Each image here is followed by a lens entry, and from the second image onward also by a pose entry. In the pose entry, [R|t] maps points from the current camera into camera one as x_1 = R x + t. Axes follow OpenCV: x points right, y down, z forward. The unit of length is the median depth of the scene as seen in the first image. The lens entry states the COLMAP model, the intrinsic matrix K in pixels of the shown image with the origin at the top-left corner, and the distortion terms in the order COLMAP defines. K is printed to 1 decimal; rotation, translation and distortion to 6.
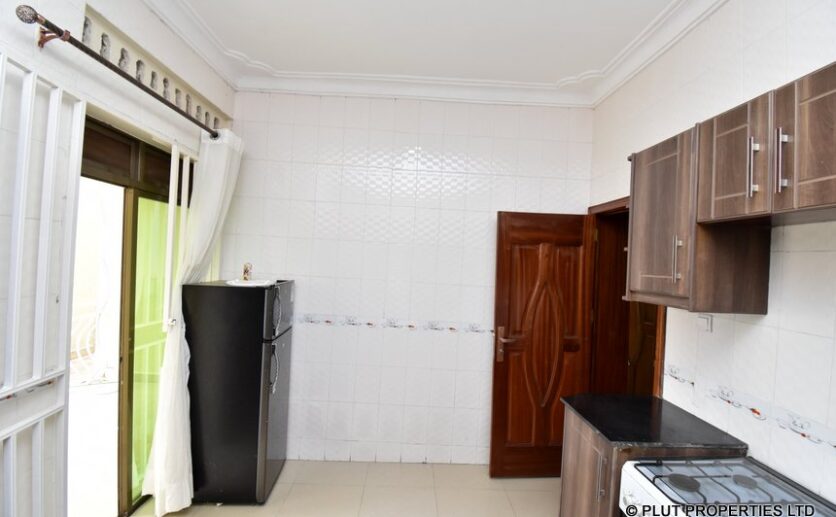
lens RADIAL K [[368.9, 0, 420.0], [0, 368.9, 256.5], [0, 0, 1]] dist [0.001277, -0.002854]
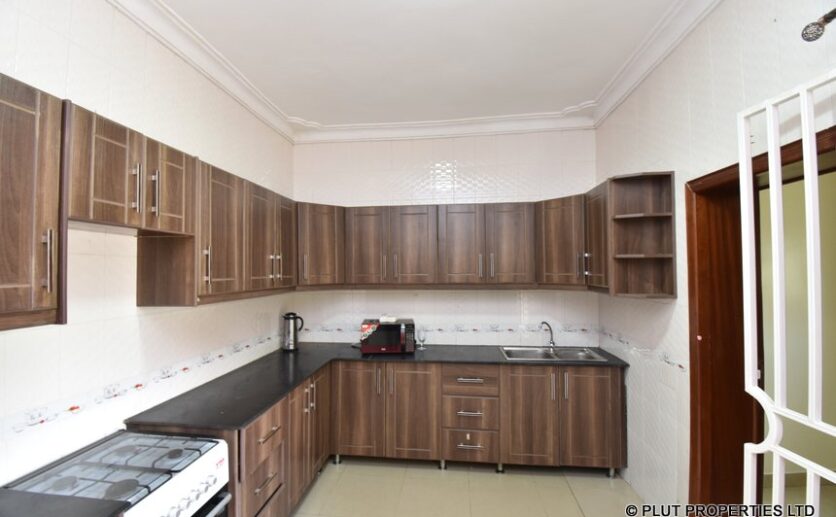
lens RADIAL K [[368.9, 0, 417.3], [0, 368.9, 261.0], [0, 0, 1]] dist [0.001277, -0.002854]
pose [[-0.989769, -0.027984, 0.139907, -0.187278], [-0.032352, 0.999054, -0.029046, 0.006503], [-0.138962, -0.033275, -0.989739, 1.923750]]
